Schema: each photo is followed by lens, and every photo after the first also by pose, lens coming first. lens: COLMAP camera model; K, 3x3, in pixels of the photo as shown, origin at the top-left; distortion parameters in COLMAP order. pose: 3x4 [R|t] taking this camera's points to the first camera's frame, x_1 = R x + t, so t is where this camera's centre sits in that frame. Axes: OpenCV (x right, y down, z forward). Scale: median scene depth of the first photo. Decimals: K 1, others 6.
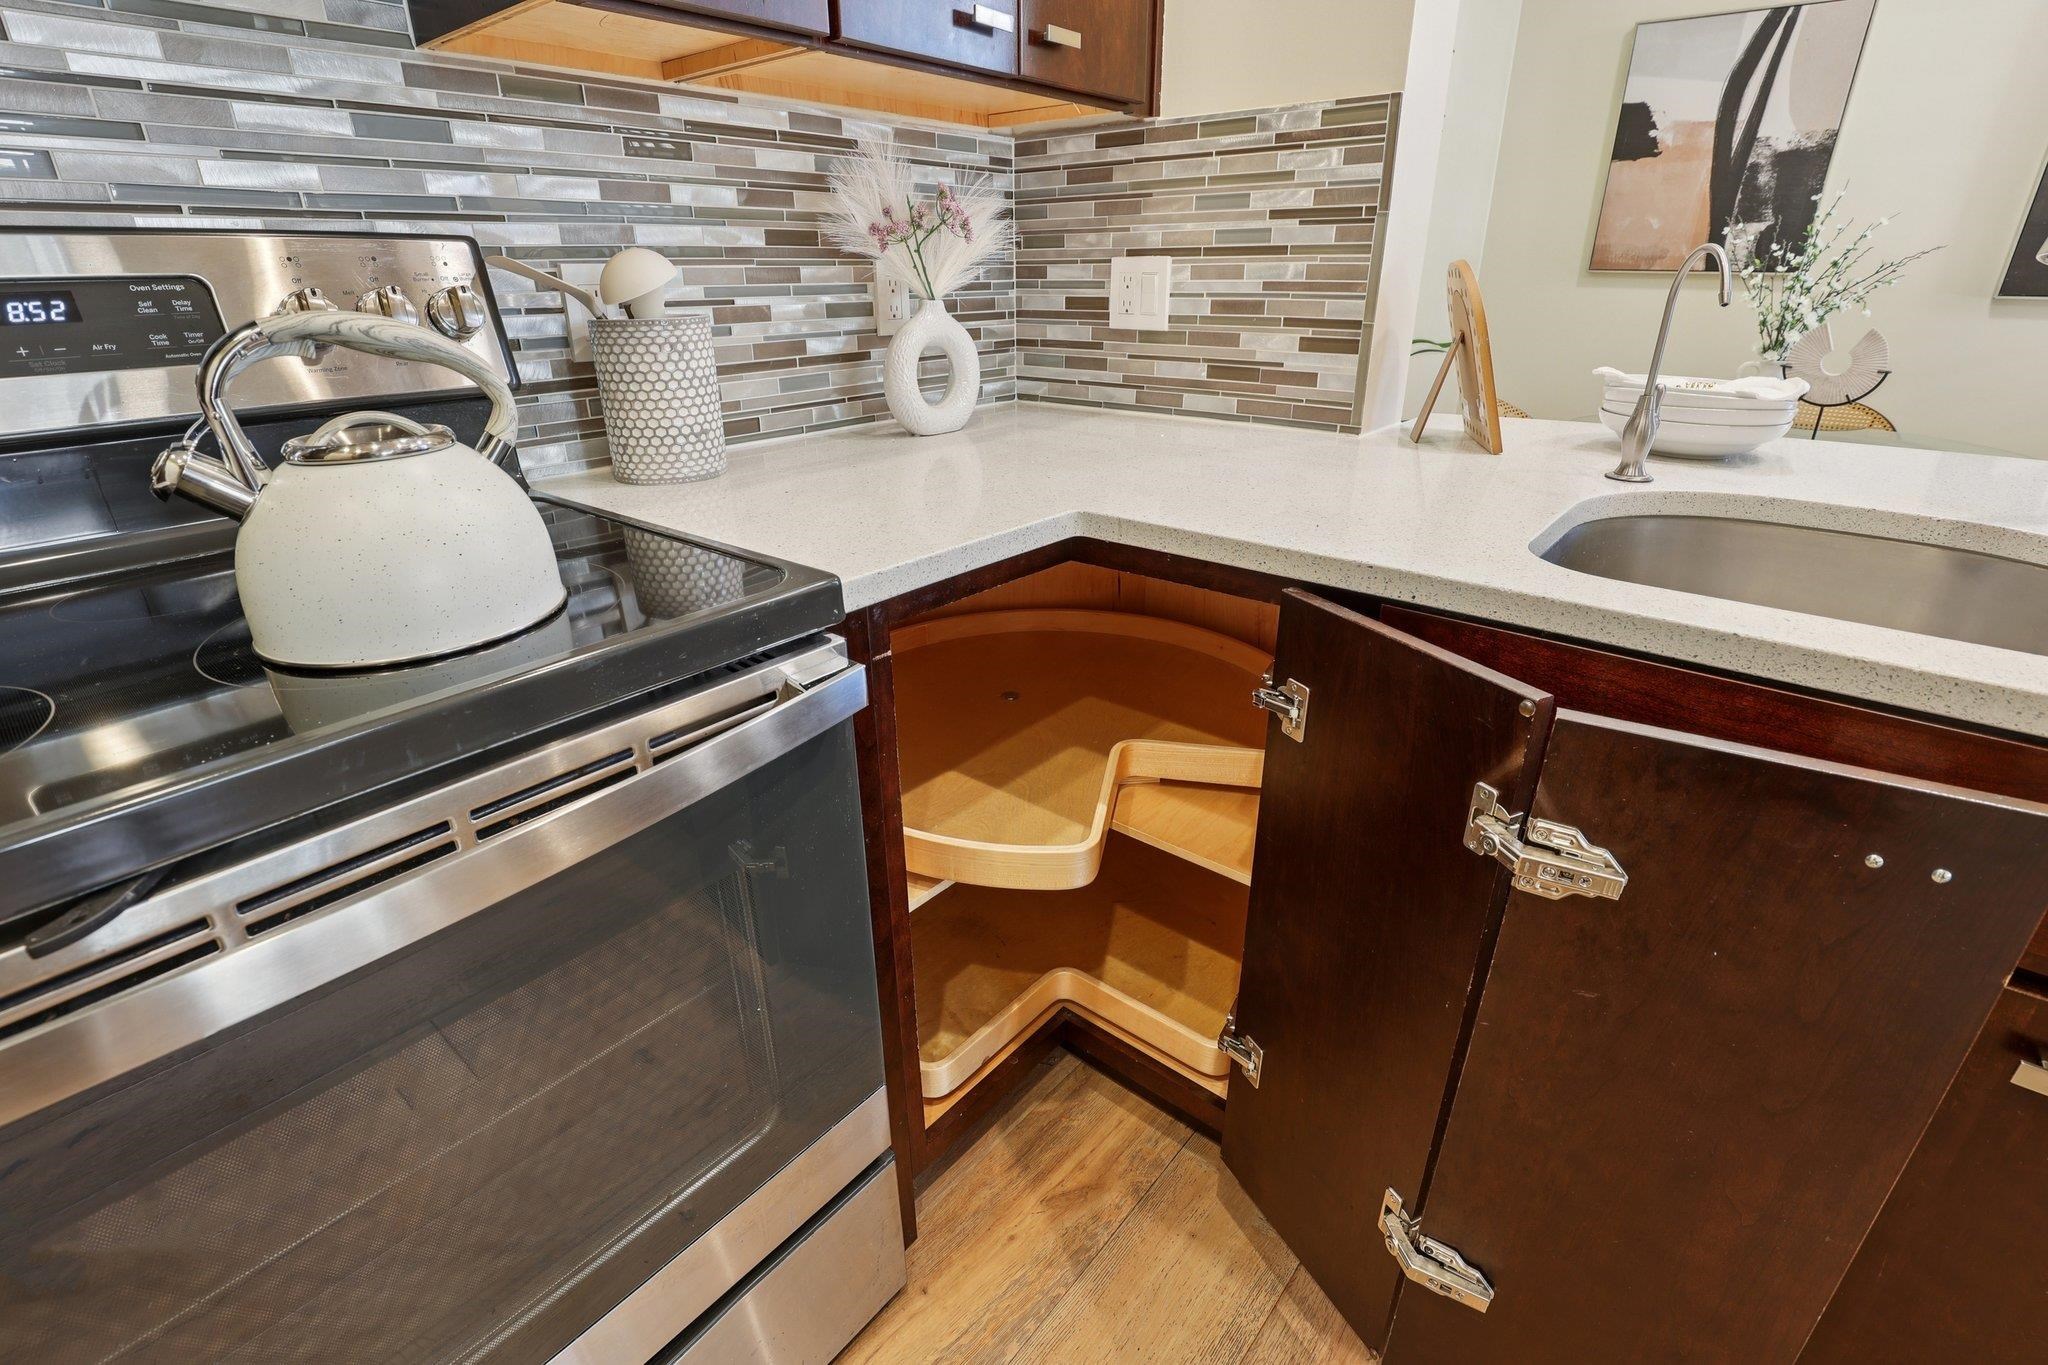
lens RADIAL K [[934.9, 0, 1027.6], [0, 934.9, 678.6], [0, 0, 1]] dist [-0.028480, 0.007831]
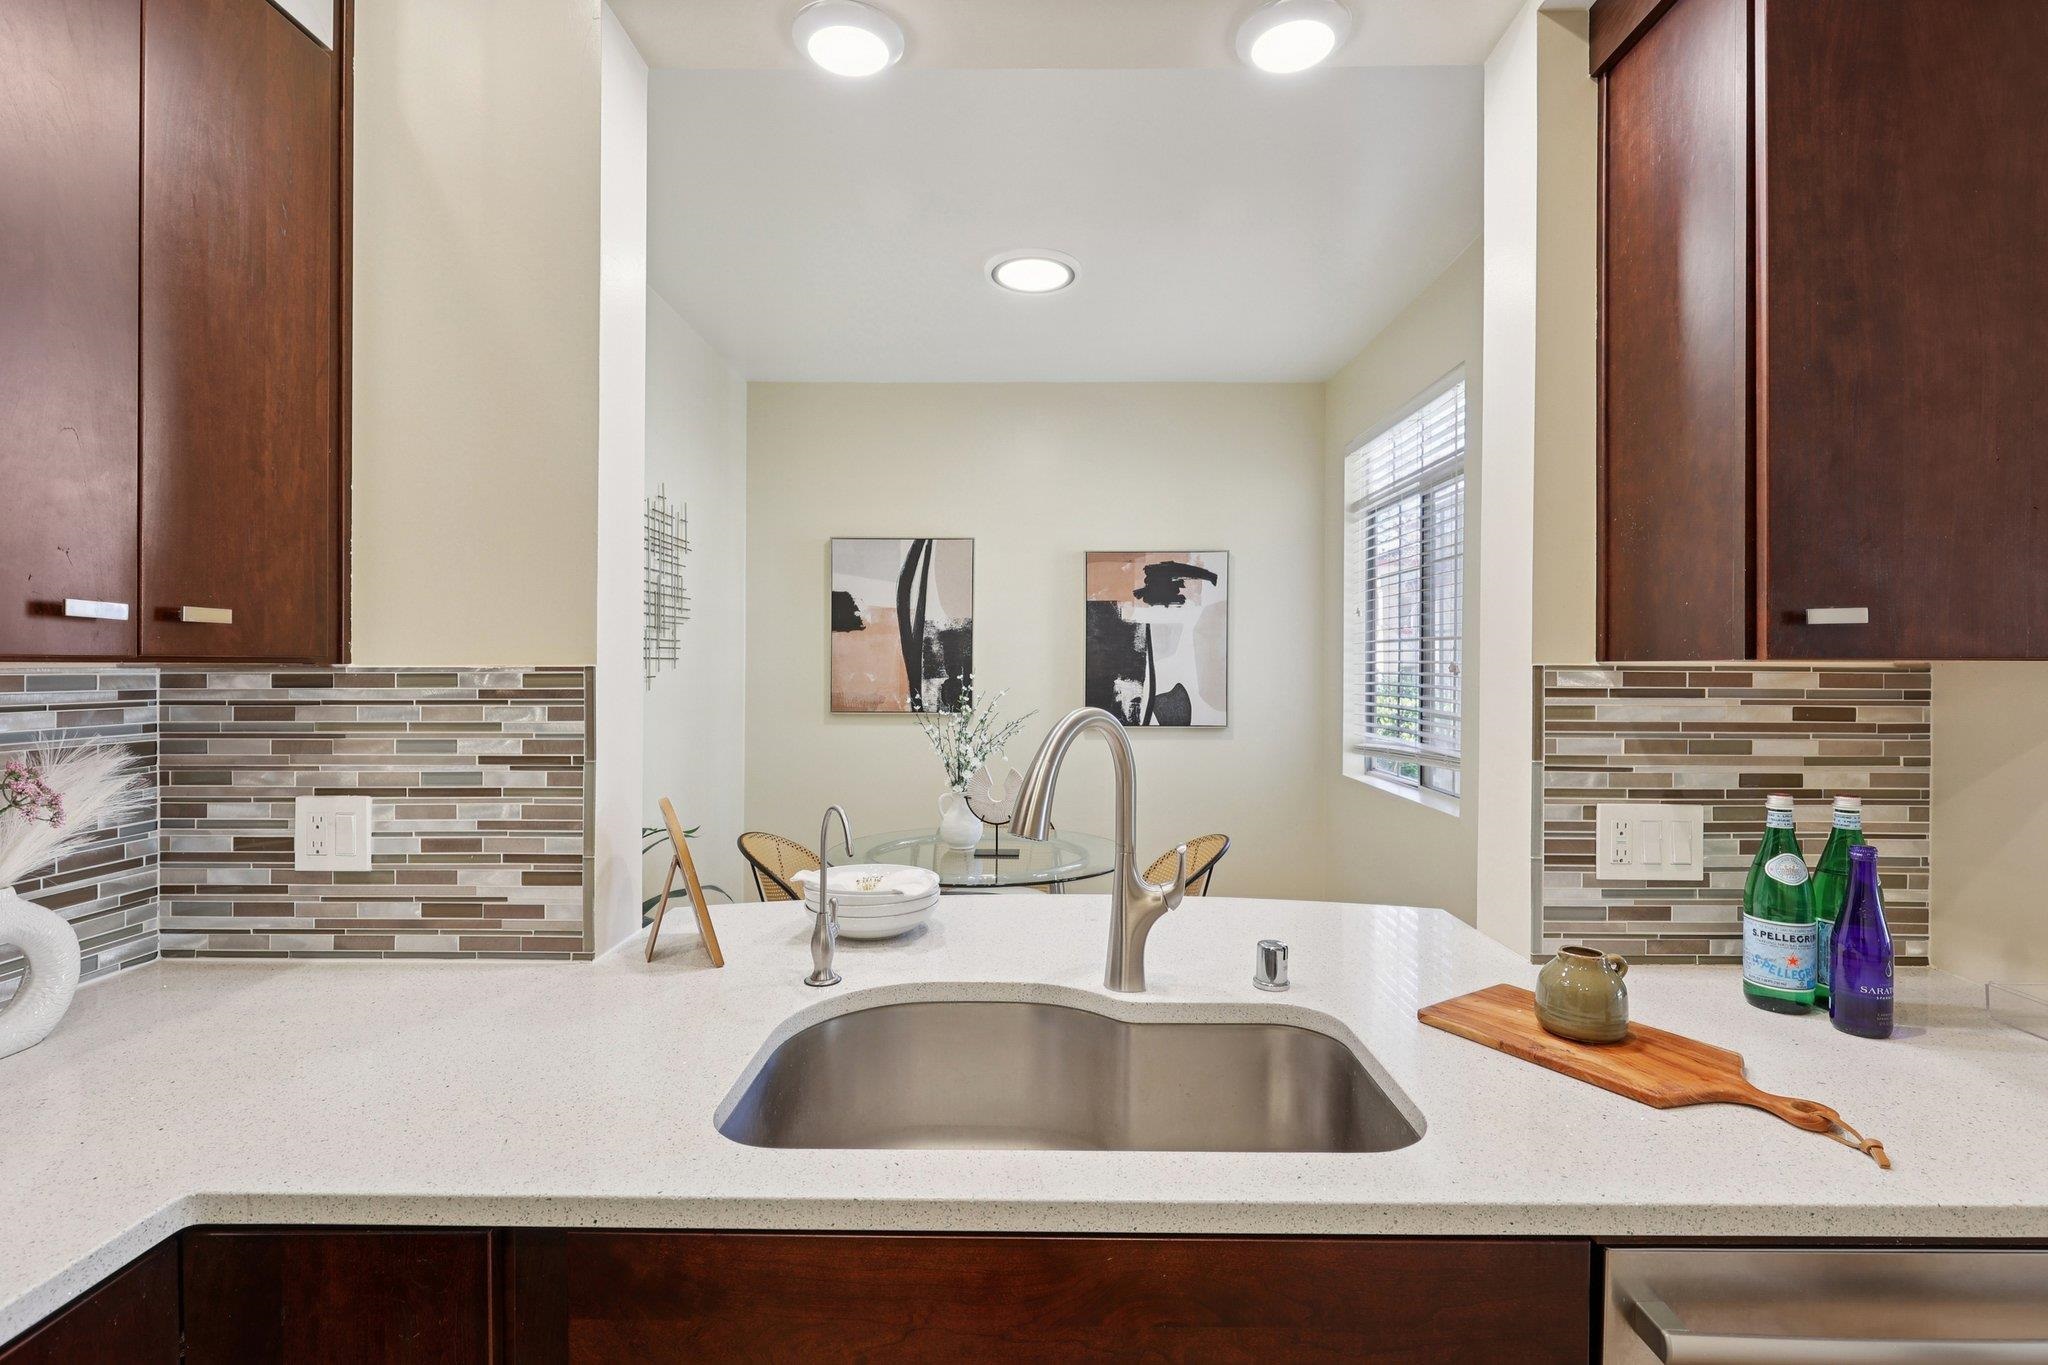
lens RADIAL K [[934.9, 0, 1043.1], [0, 934.9, 679.2], [0, 0, 1]] dist [-0.028480, 0.007831]
pose [[0.764624, 0.003328, 0.644469, 0.069921], [0.248549, 0.921106, -0.299646, -0.107637], [-0.594621, 0.389298, 0.703472, -0.119376]]
